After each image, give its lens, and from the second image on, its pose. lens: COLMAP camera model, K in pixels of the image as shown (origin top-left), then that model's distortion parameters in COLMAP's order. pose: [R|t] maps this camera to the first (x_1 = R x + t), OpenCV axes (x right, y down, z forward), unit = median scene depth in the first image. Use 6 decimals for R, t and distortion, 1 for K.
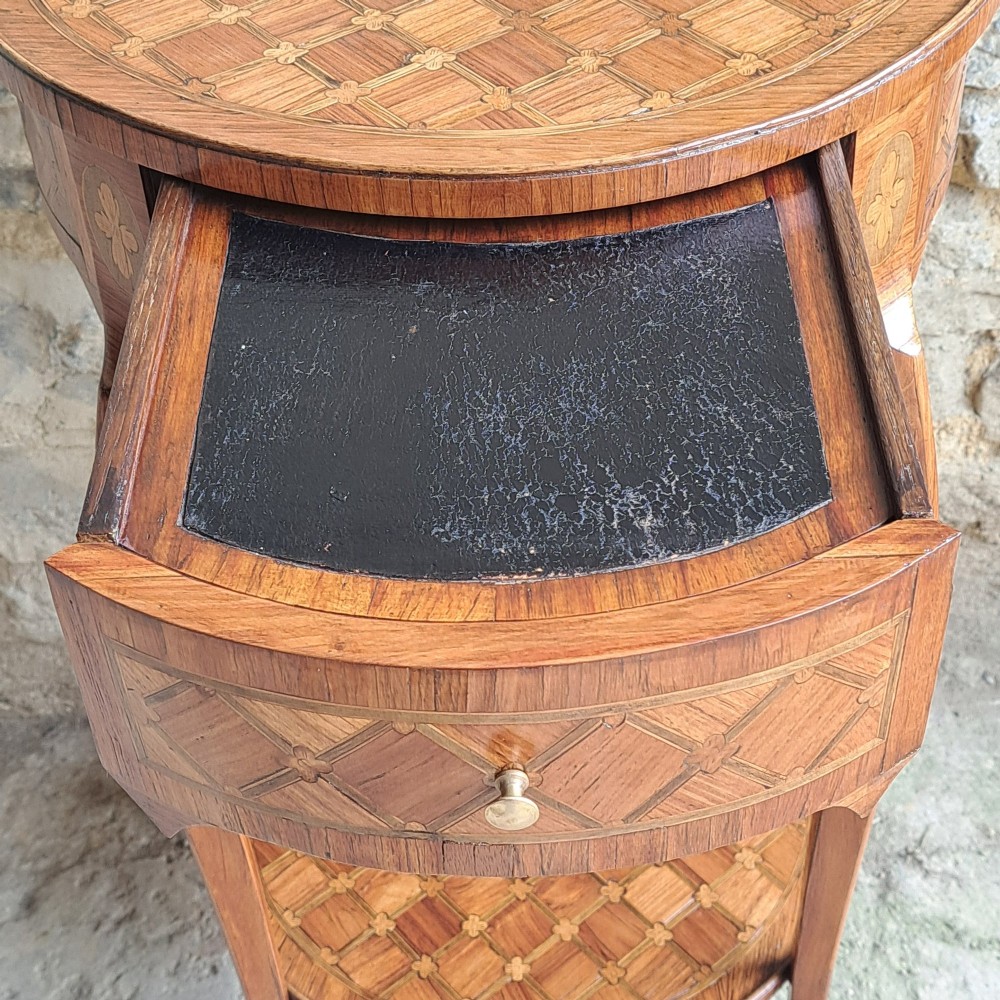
lens RADIAL K [[1731.6, 0, 502.6], [0, 1731.6, 498.5], [0, 0, 1]] dist [0.194421, -0.730388]
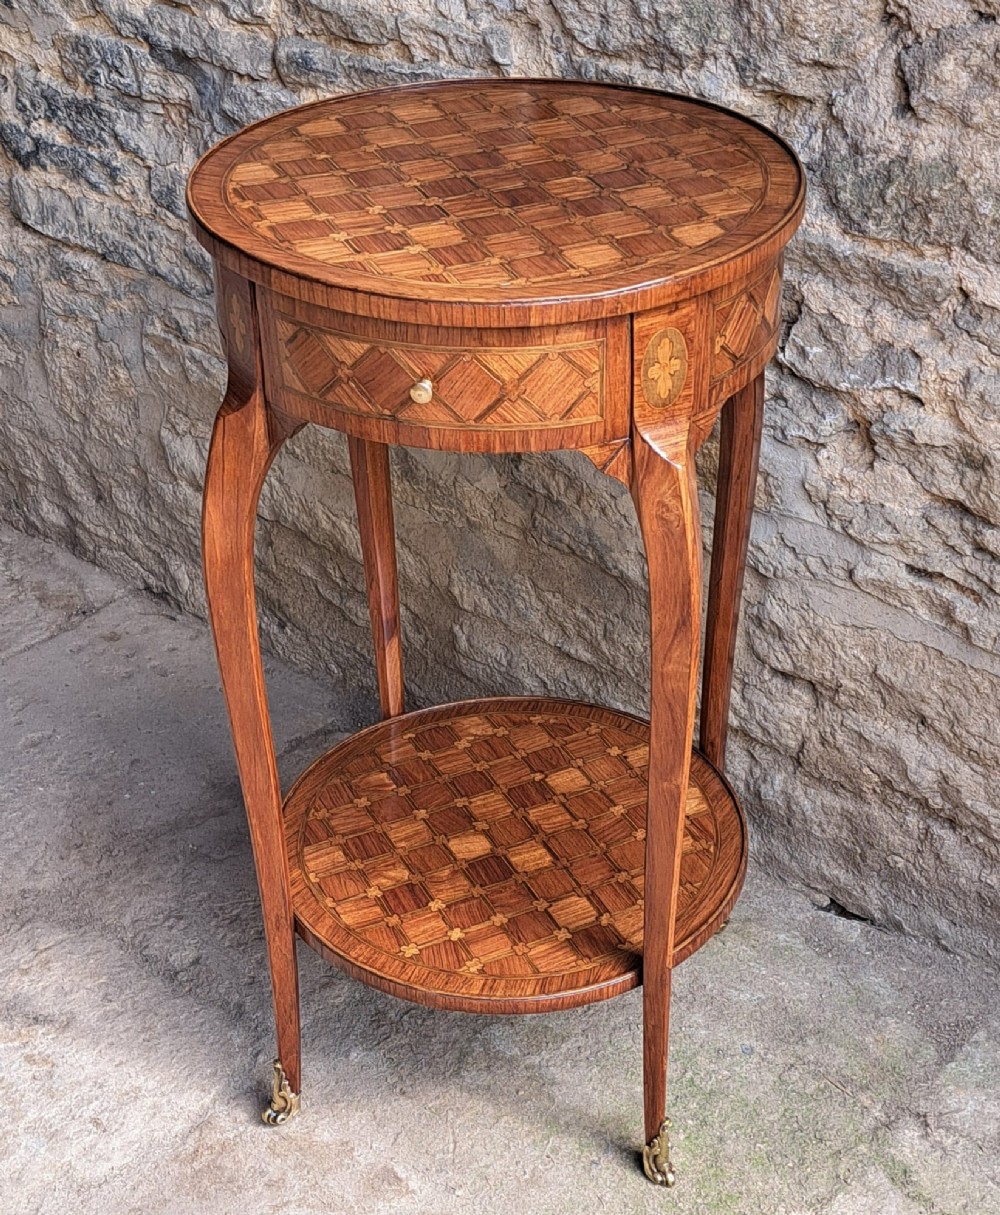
lens RADIAL K [[1938.8, 0, 575.2], [0, 1938.8, 613.0], [0, 0, 1]] dist [0.153860, -0.252614]
pose [[0.774014, 0.363826, -0.518202, 1.252868], [-0.436717, 0.899357, -0.020872, 0.071165], [0.458455, 0.242463, 0.855004, -0.580943]]
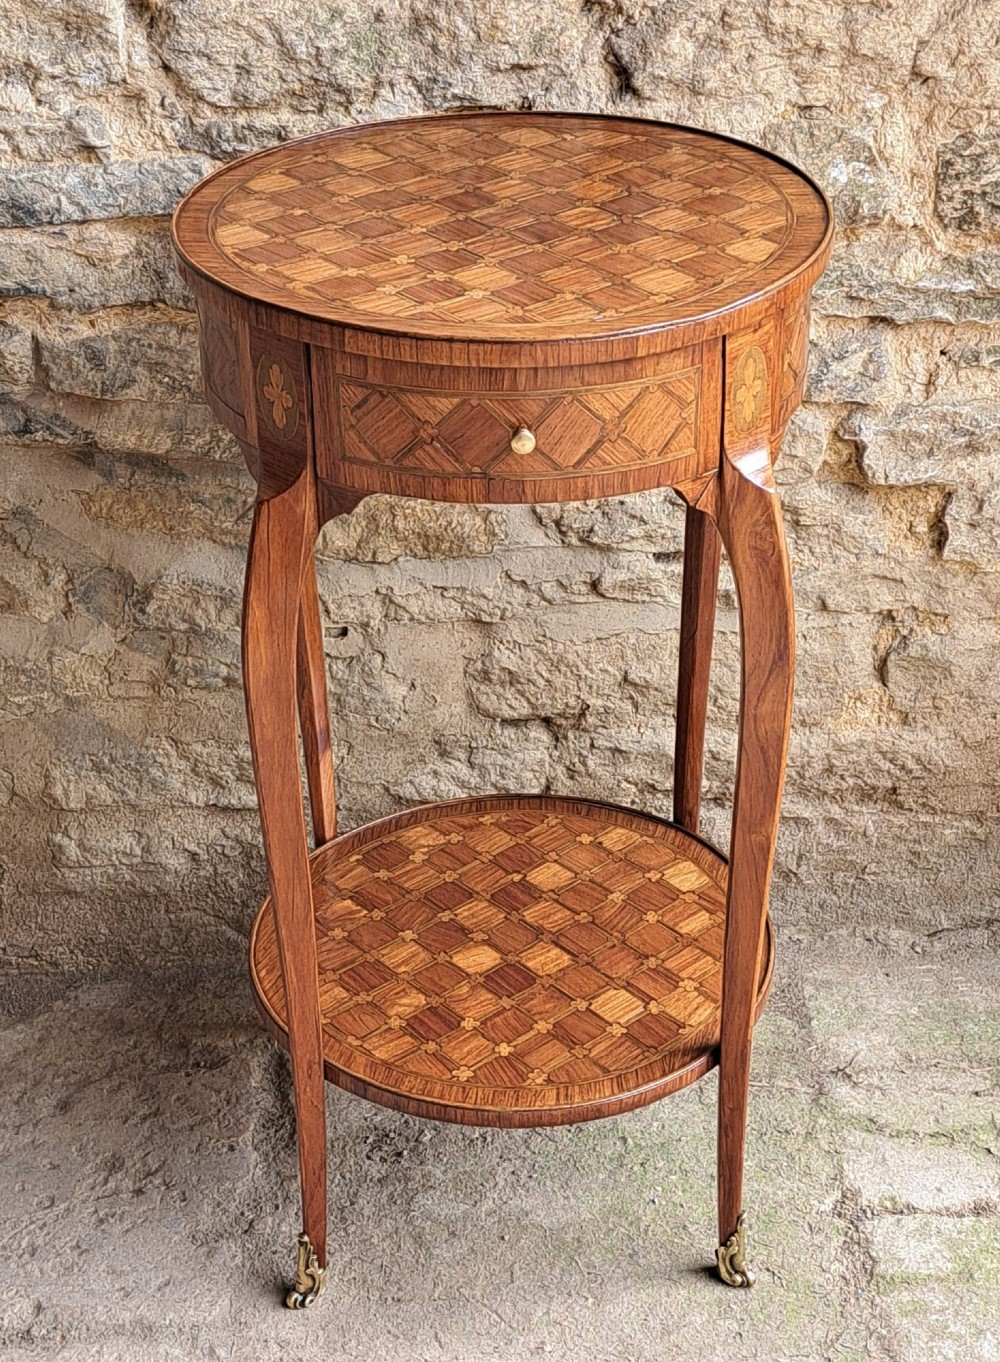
lens RADIAL K [[2301.5, 0, 504.5], [0, 2301.5, 690.5], [0, 0, 1]] dist [0.313422, -1.338684]
pose [[0.999512, 0.020493, 0.023577, -0.058142], [-0.015007, 0.976942, -0.212978, 0.600962], [-0.027398, 0.212521, 0.976772, -1.111975]]
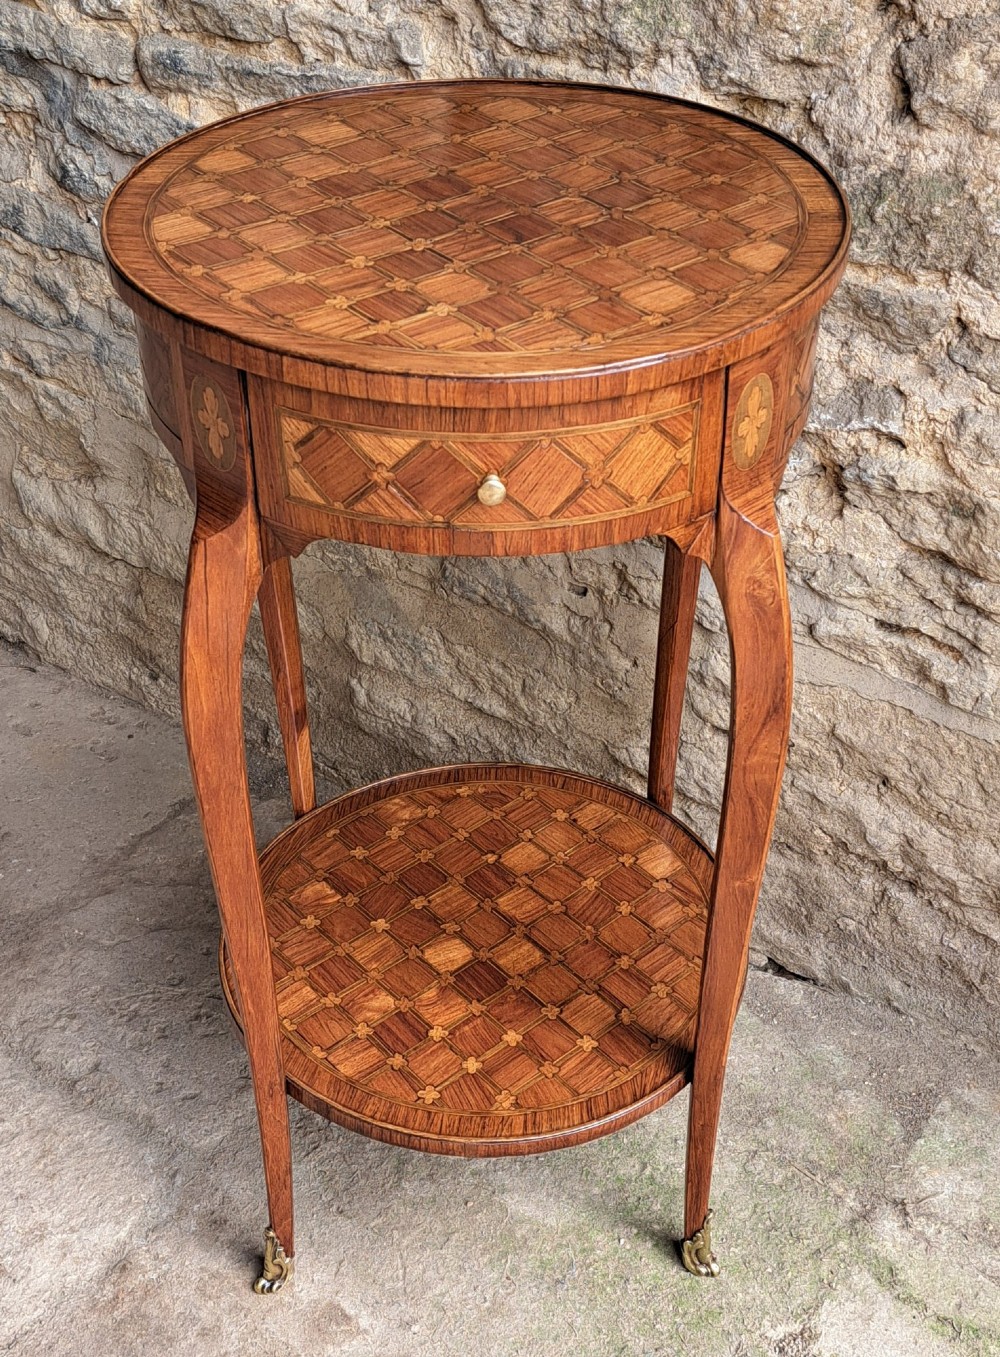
lens RADIAL K [[1747.3, 0, 528.8], [0, 1747.3, 683.7], [0, 0, 1]] dist [0.101607, -0.078306]
pose [[0.832618, 0.363769, -0.417636, 0.790362], [-0.403604, 0.914901, -0.007746, 0.025331], [0.379277, 0.175009, 0.908582, -0.266193]]
